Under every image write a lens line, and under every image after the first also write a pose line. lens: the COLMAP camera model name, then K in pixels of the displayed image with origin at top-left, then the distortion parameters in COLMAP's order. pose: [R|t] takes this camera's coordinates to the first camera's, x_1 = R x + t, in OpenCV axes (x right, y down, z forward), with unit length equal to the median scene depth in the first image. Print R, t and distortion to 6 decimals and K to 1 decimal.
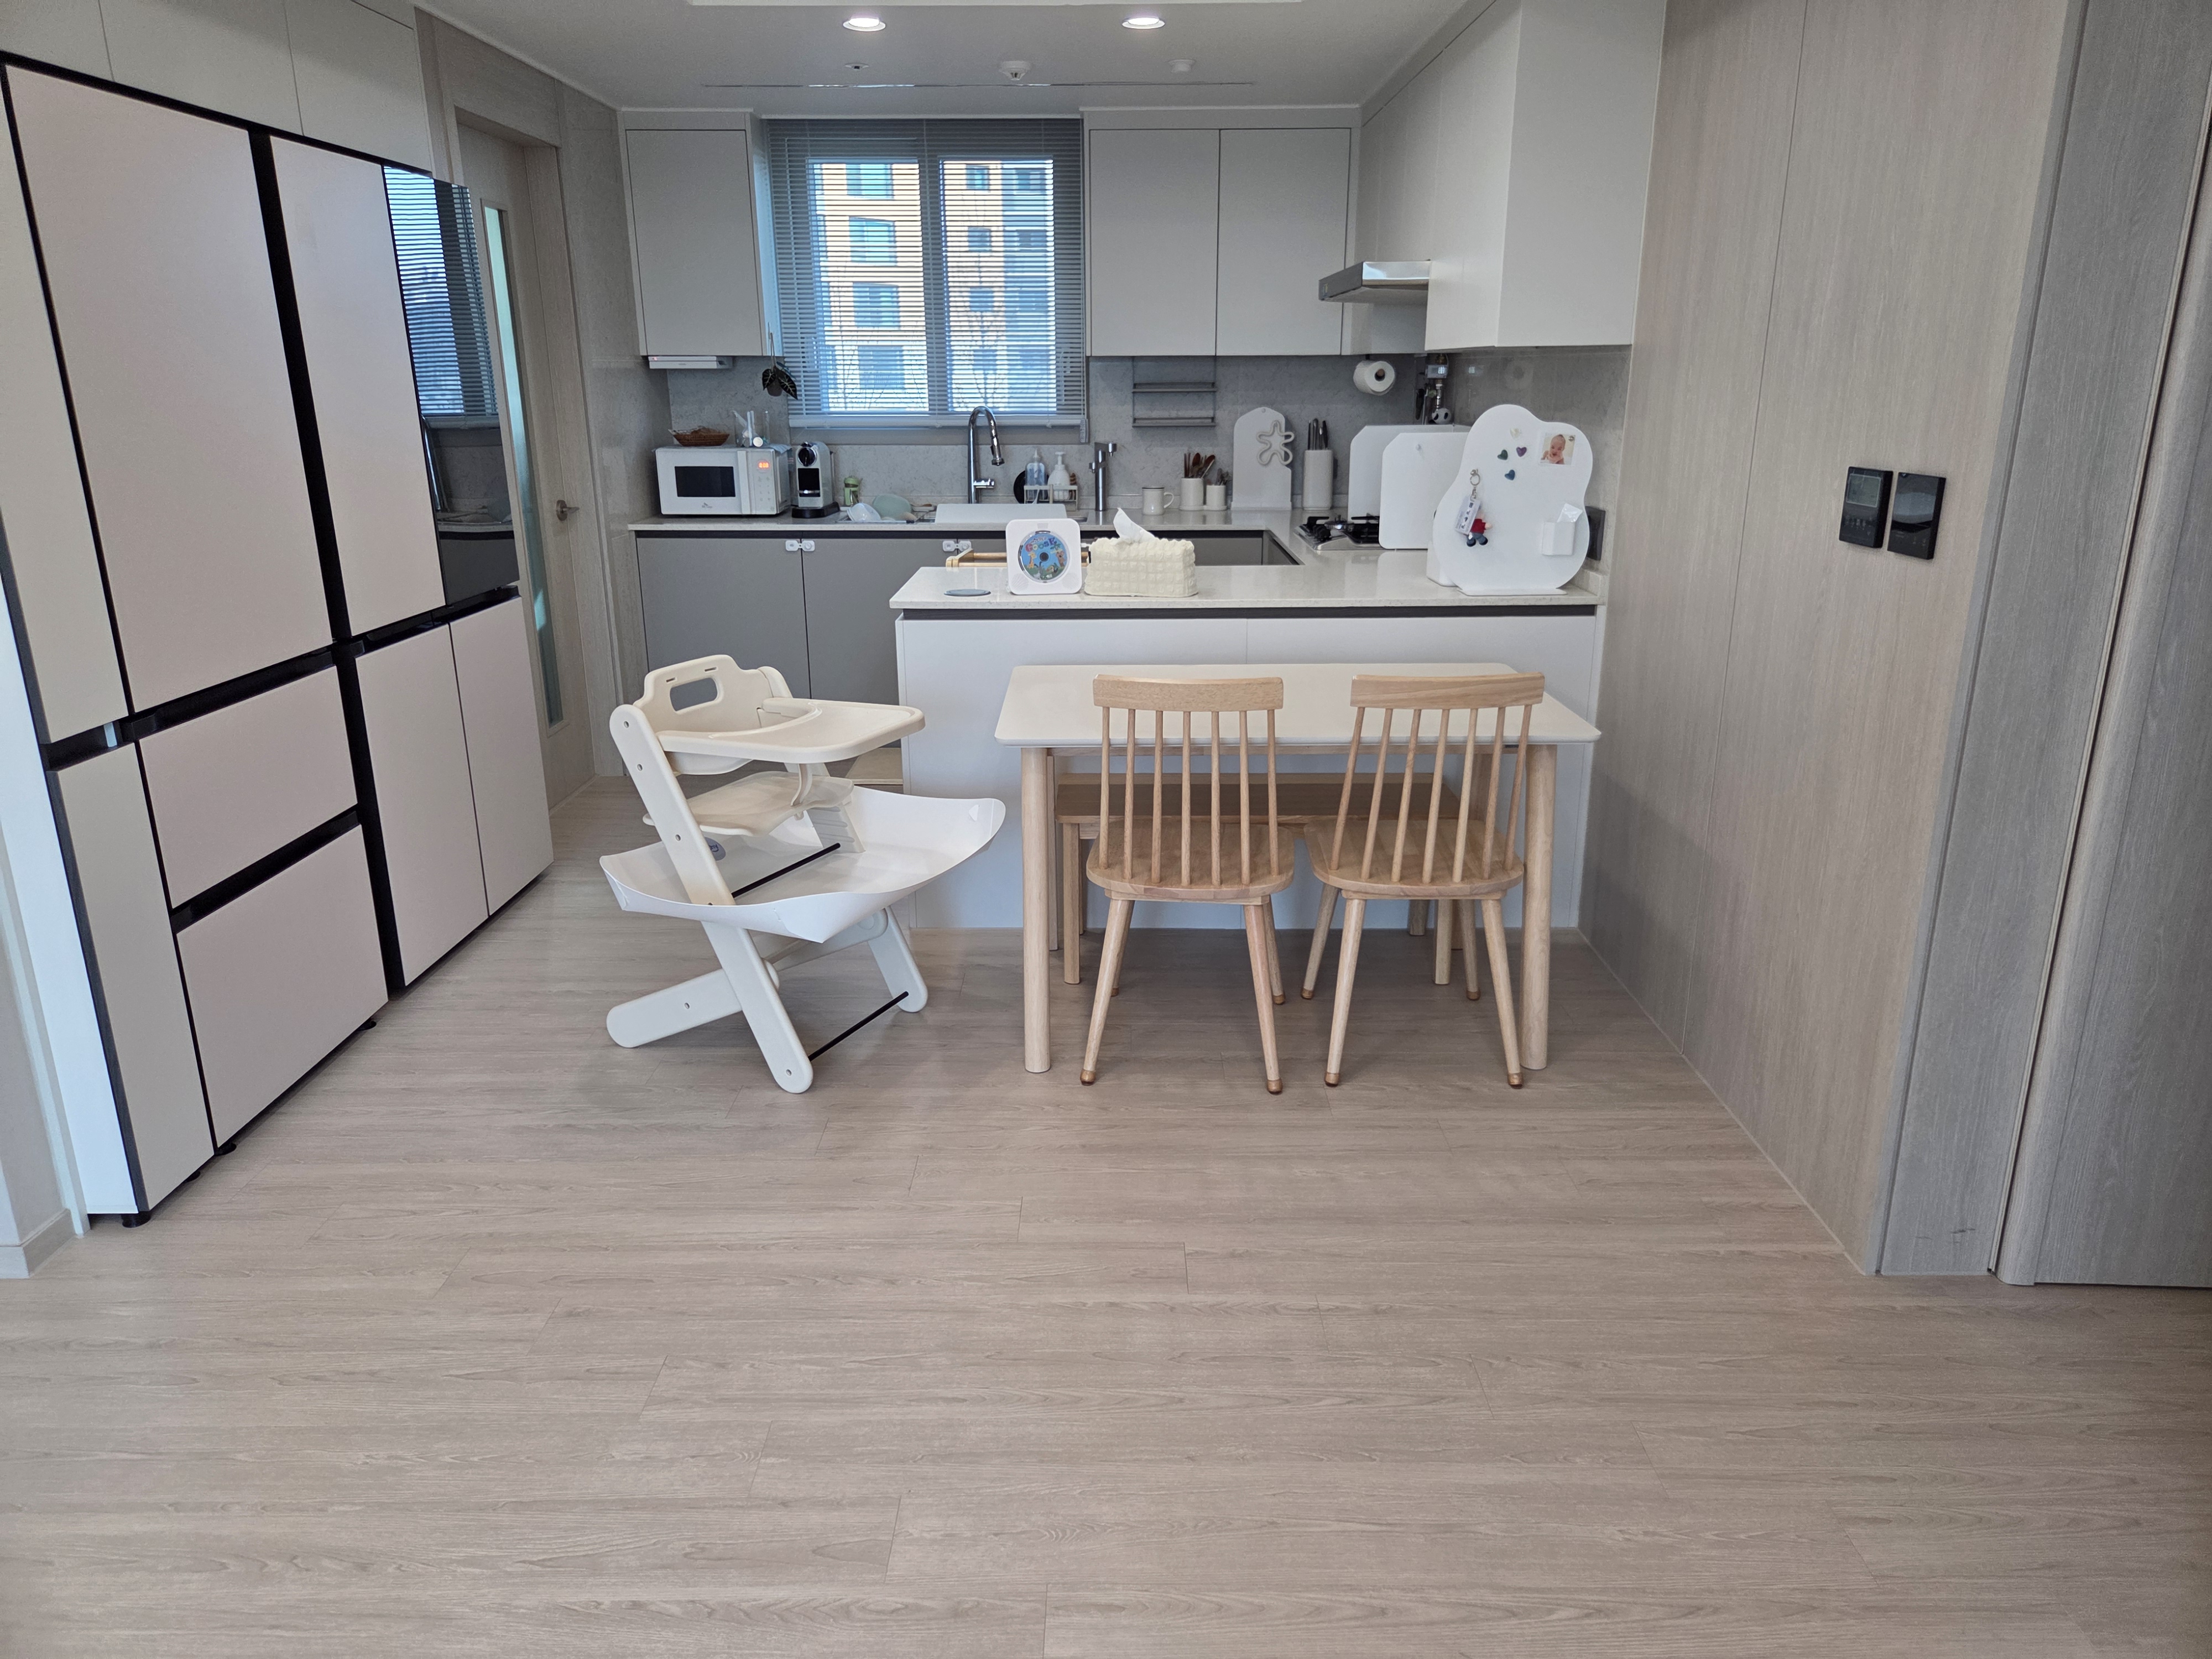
lens RADIAL K [[1482.6, 0, 1106.0], [0, 1482.6, 802.2], [0, 0, 1]] dist [0.084647, -0.061702]
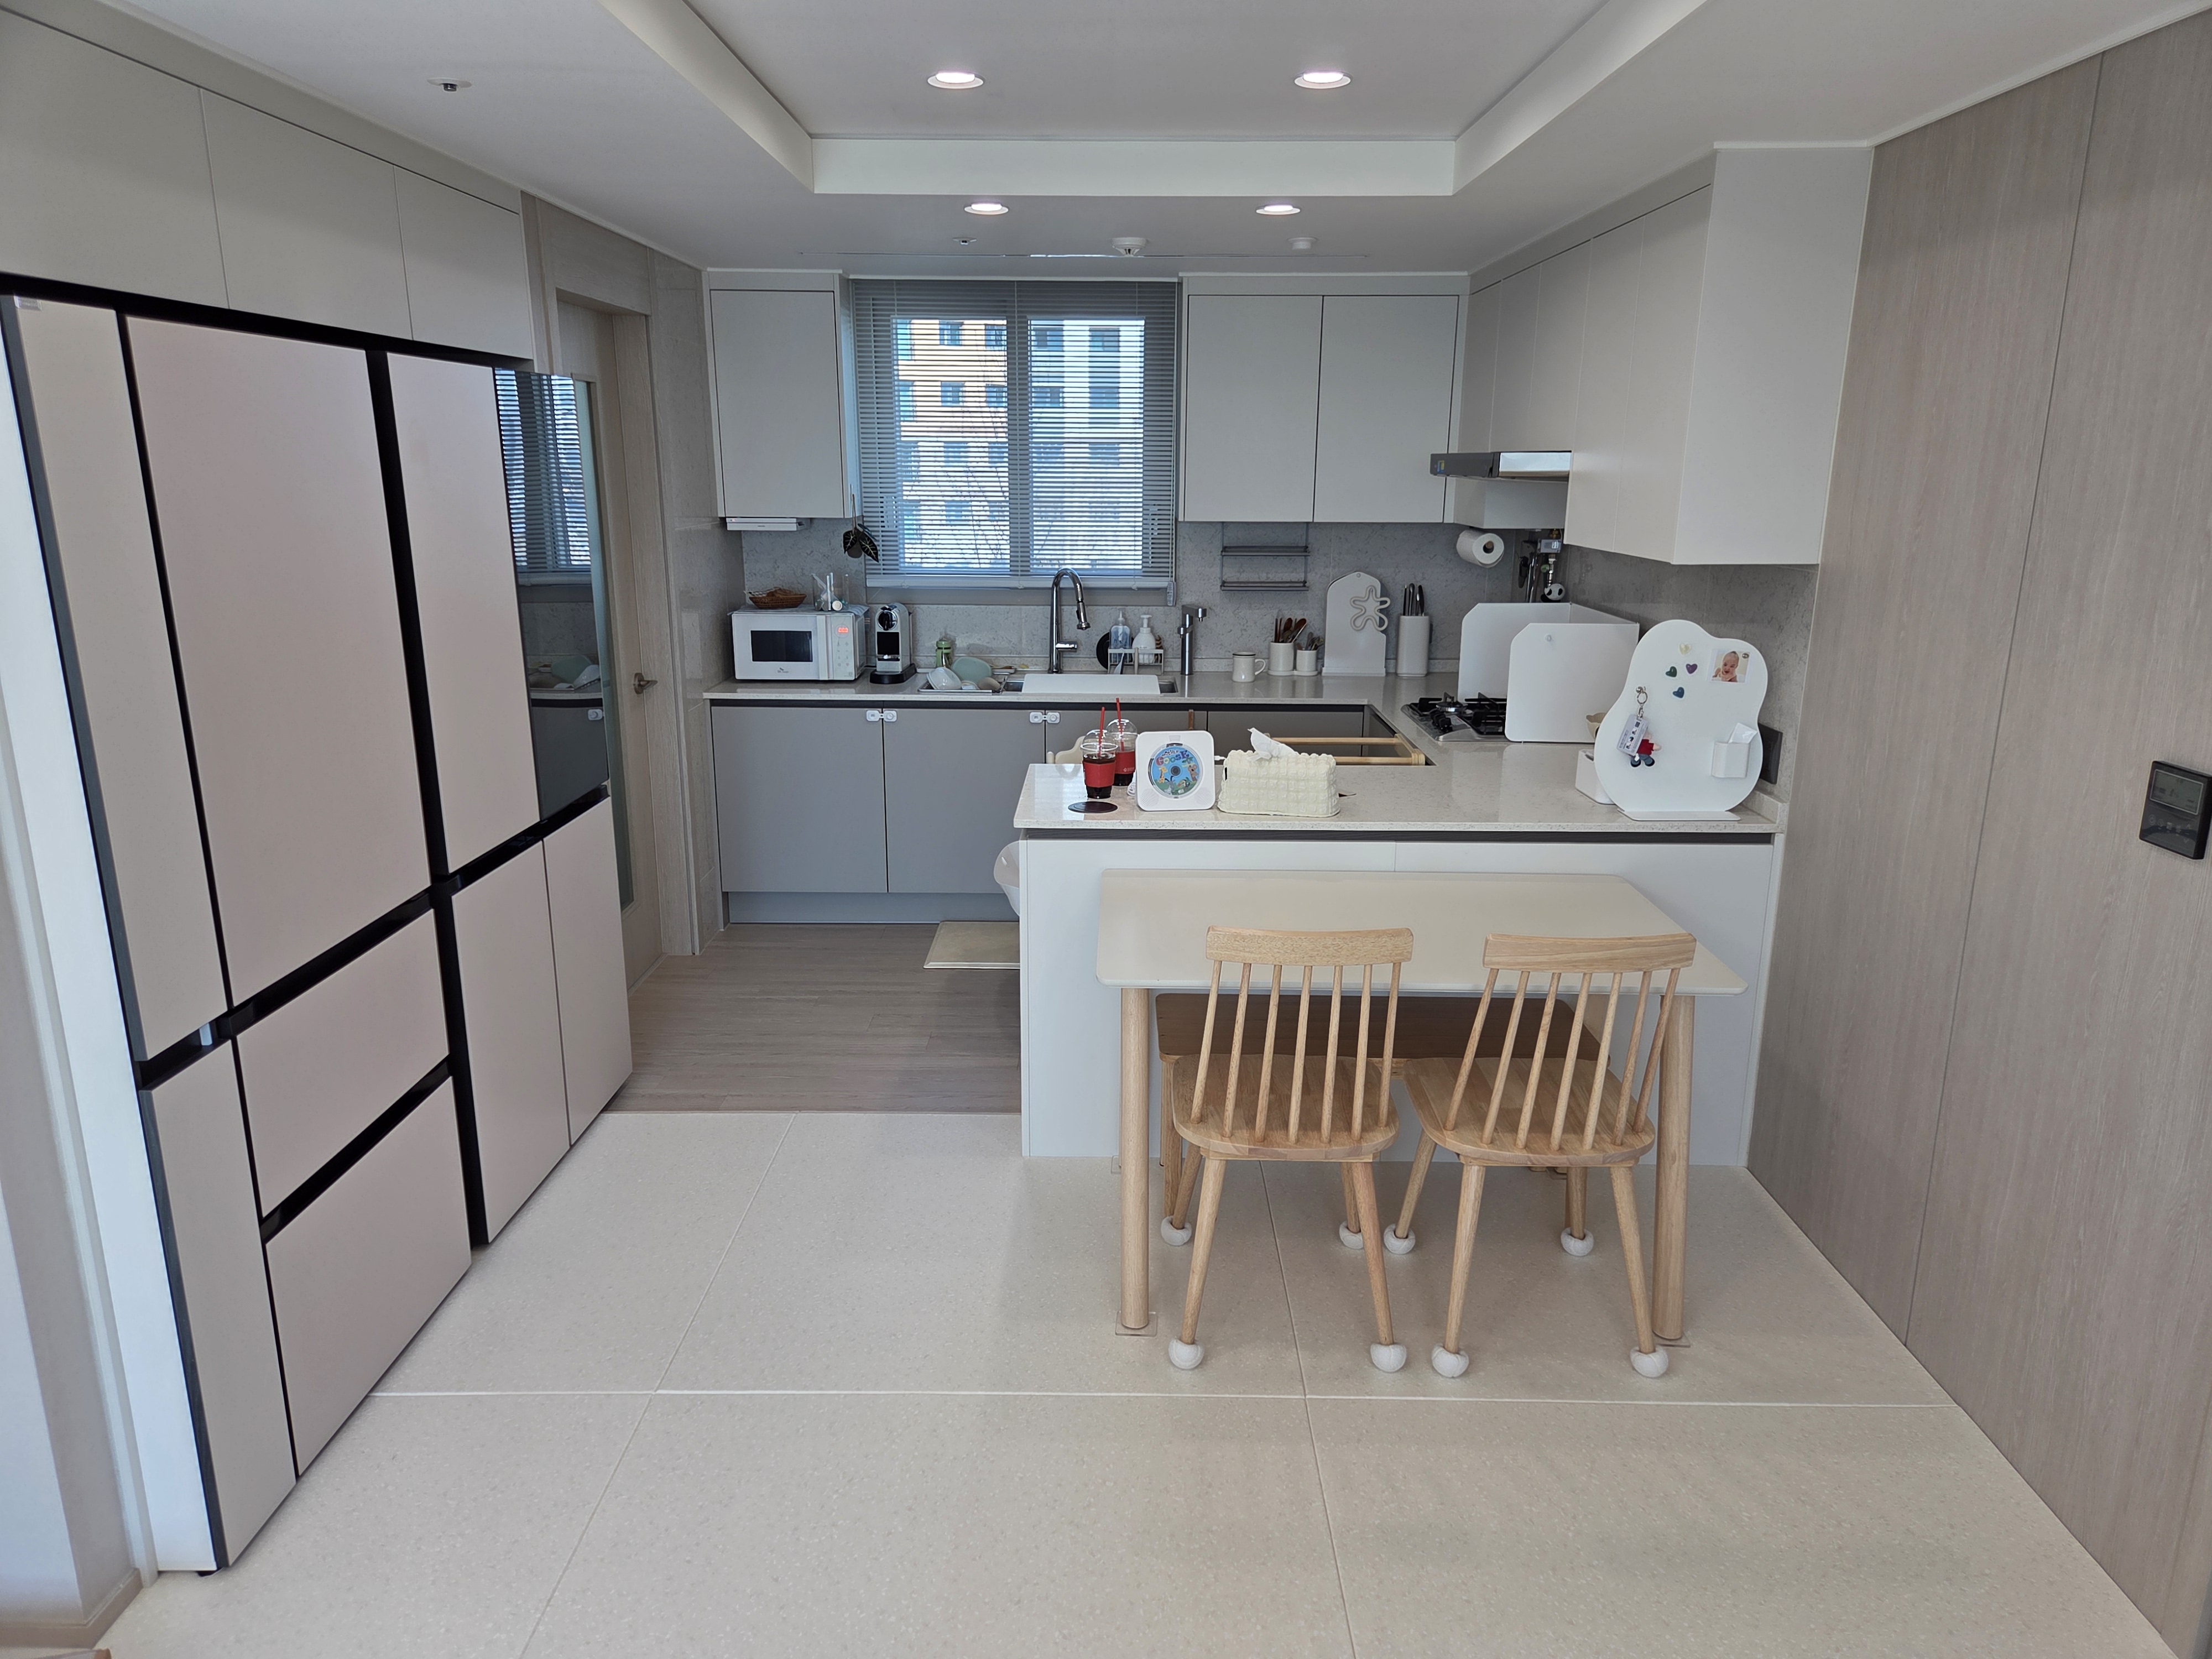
lens RADIAL K [[1478.6, 0, 1109.6], [0, 1478.6, 828.6], [0, 0, 1]] dist [0.089069, -0.069819]
pose [[0.999940, 0.010385, 0.003368, -0.060612], [-0.010257, 0.999307, -0.035786, -0.066802], [-0.003737, 0.035749, 0.999354, 0.048381]]
